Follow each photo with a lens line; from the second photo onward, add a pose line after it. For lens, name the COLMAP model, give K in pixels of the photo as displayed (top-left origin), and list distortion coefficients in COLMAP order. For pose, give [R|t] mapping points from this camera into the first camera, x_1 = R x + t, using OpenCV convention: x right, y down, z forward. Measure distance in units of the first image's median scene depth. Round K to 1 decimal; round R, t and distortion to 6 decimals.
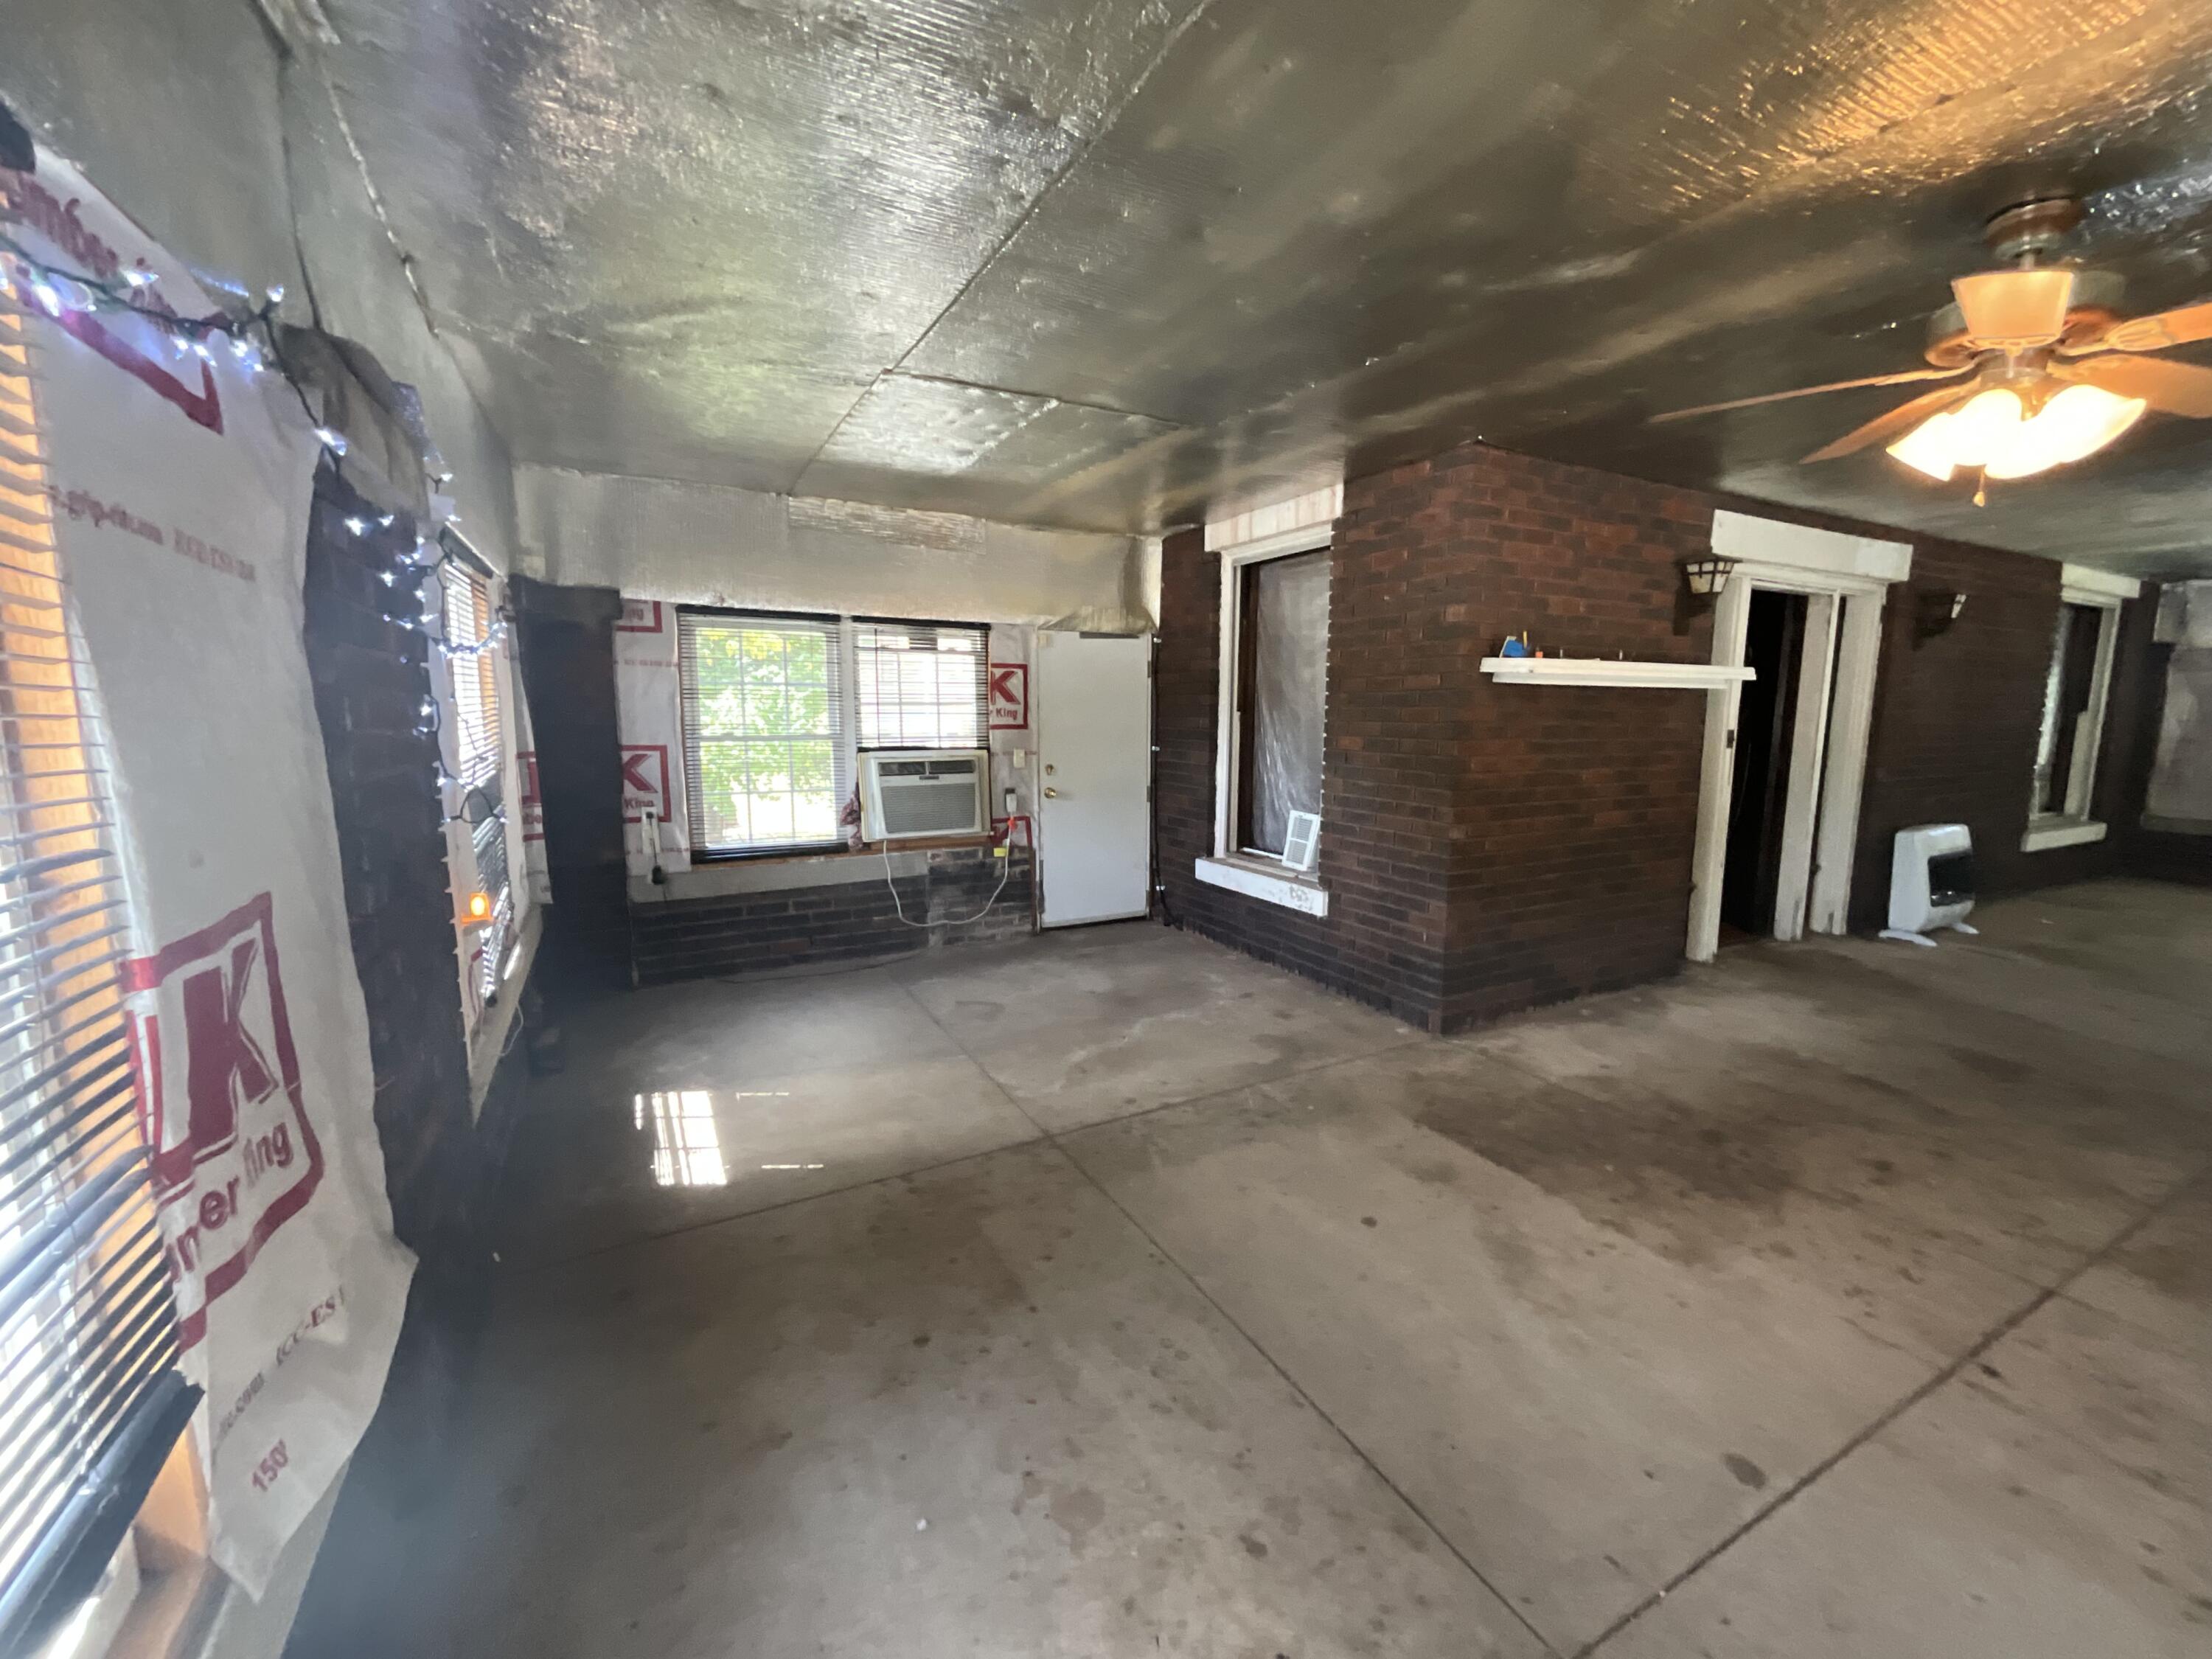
lens RADIAL K [[890.3, 0, 1107.0], [0, 890.3, 831.9], [0, 0, 1]] dist [-0.001866, 0.000125]
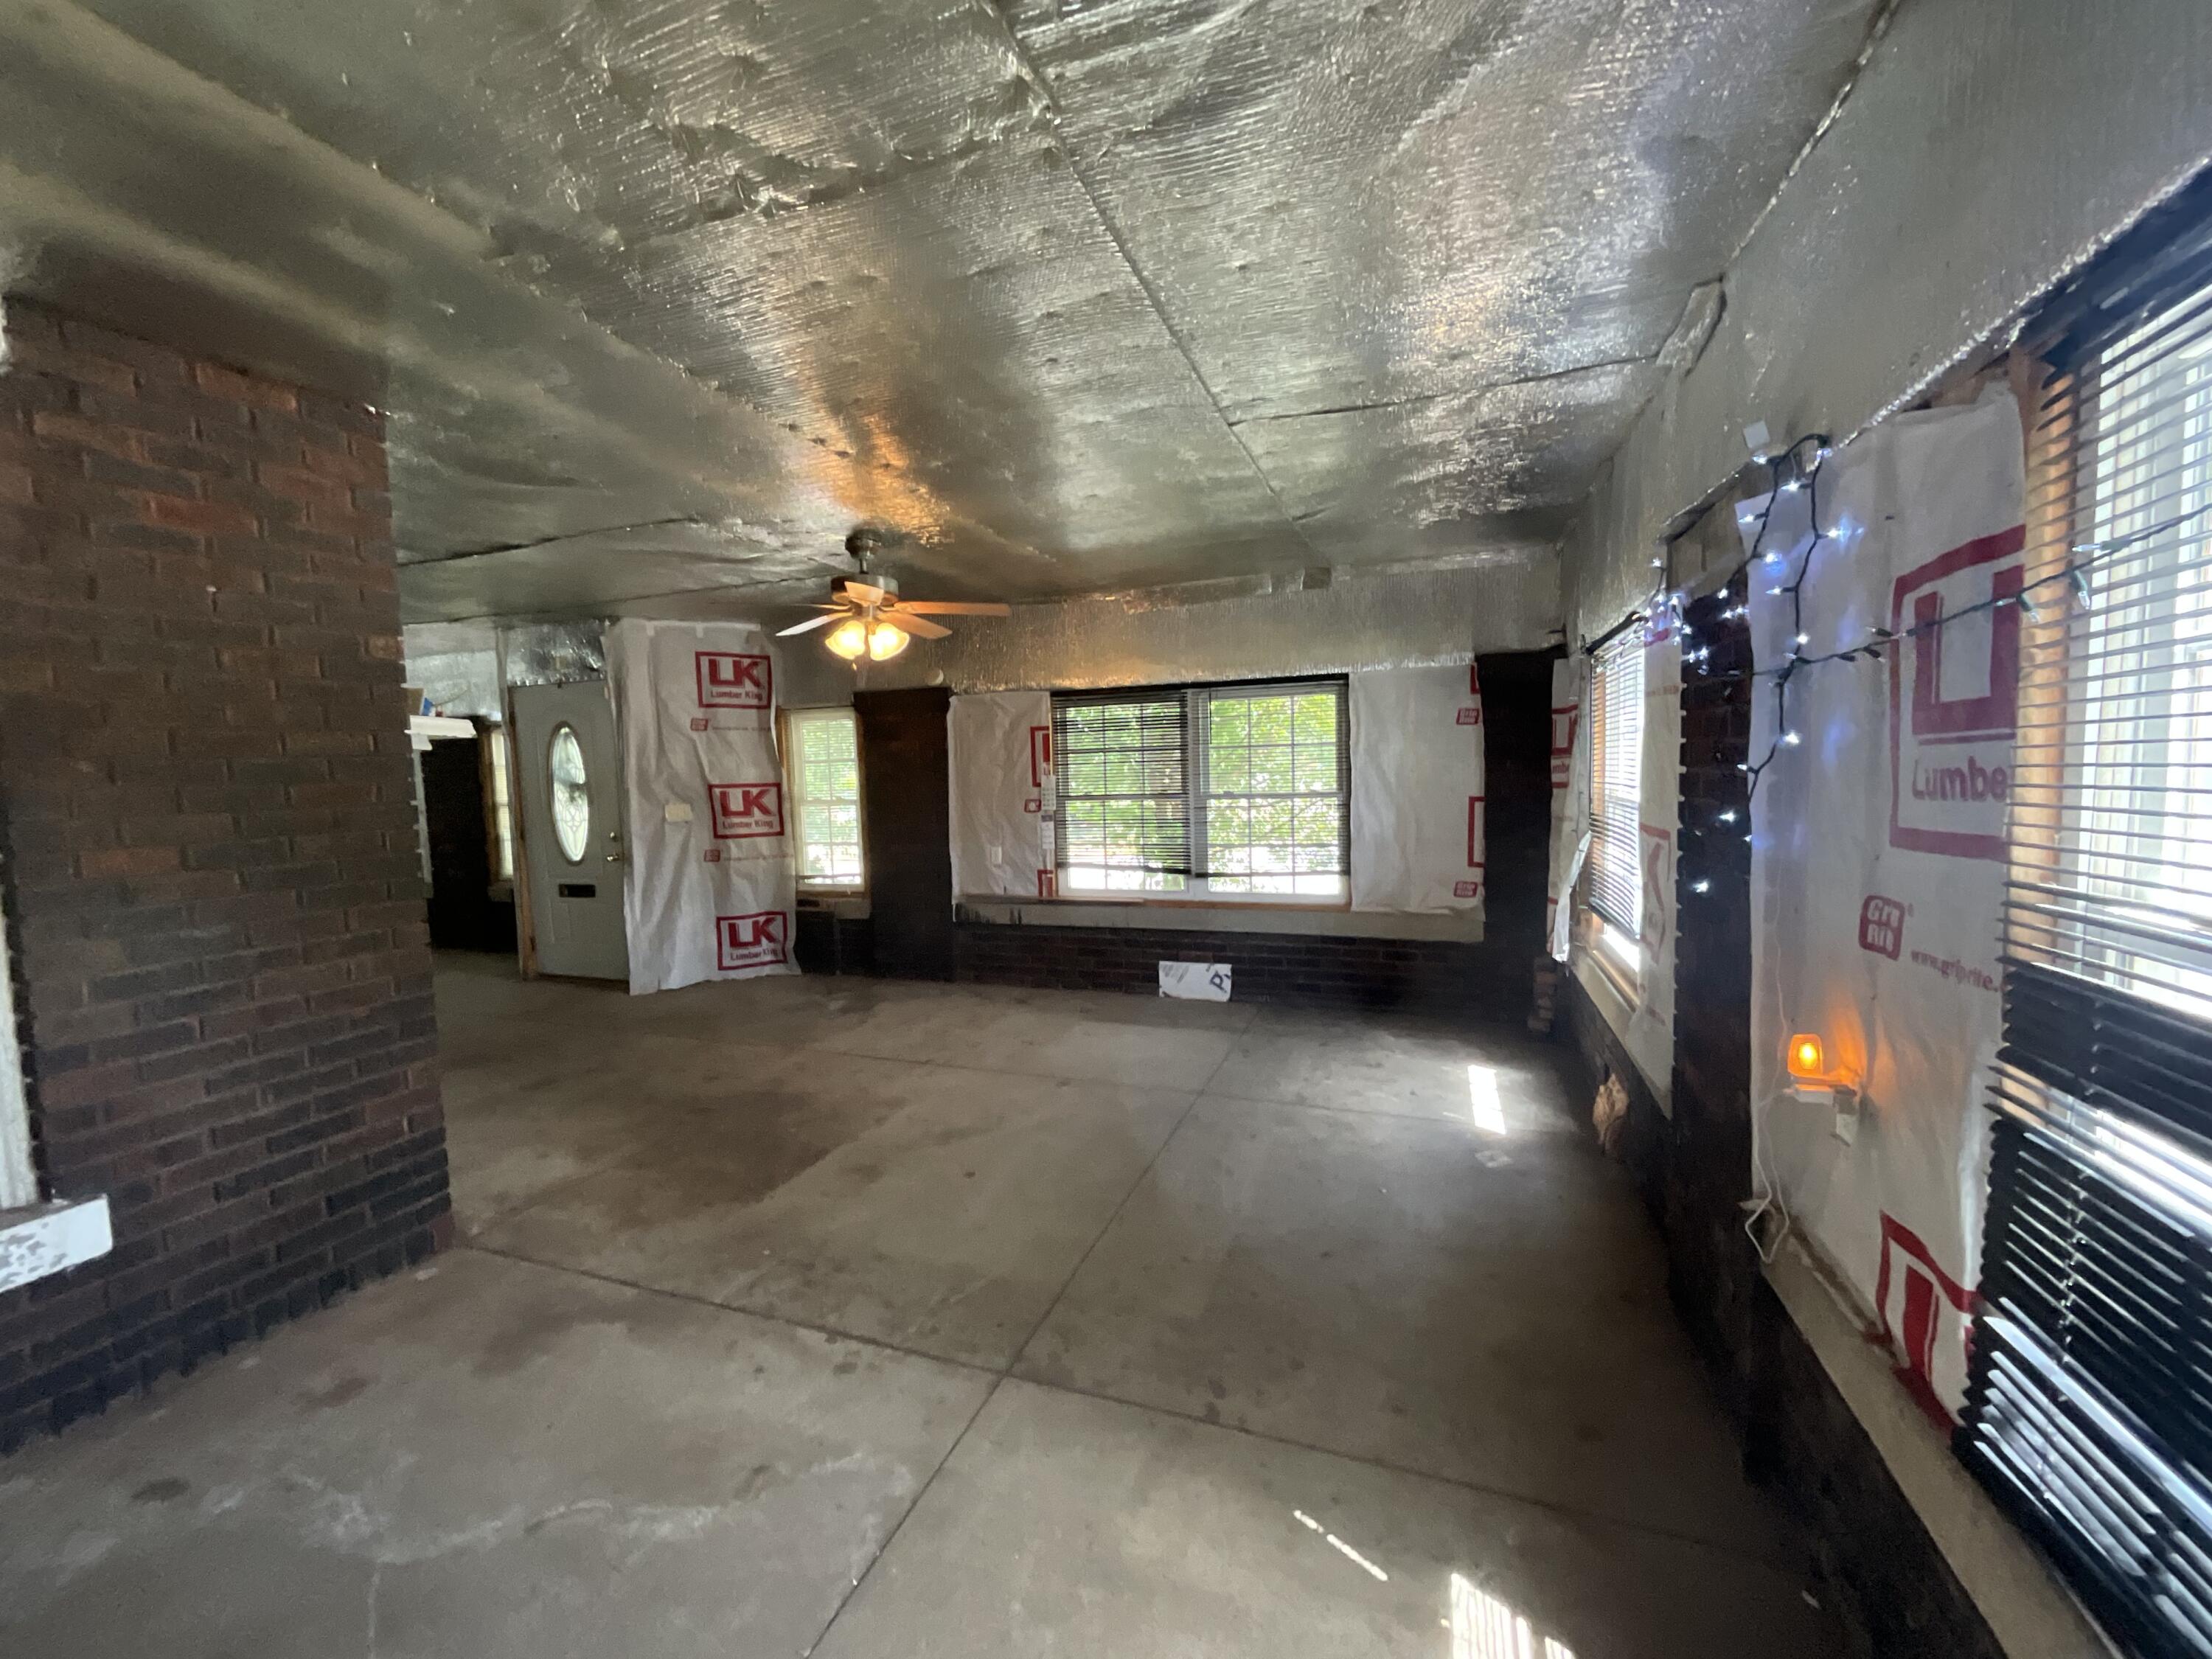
lens RADIAL K [[890.3, 0, 1106.8], [0, 890.3, 829.7], [0, 0, 1]] dist [-0.001866, 0.000125]
pose [[-0.662417, -0.043130, 0.747893, -0.576003], [0.127074, 0.977404, 0.168917, -0.172214], [-0.738279, 0.206931, -0.641968, 1.196151]]
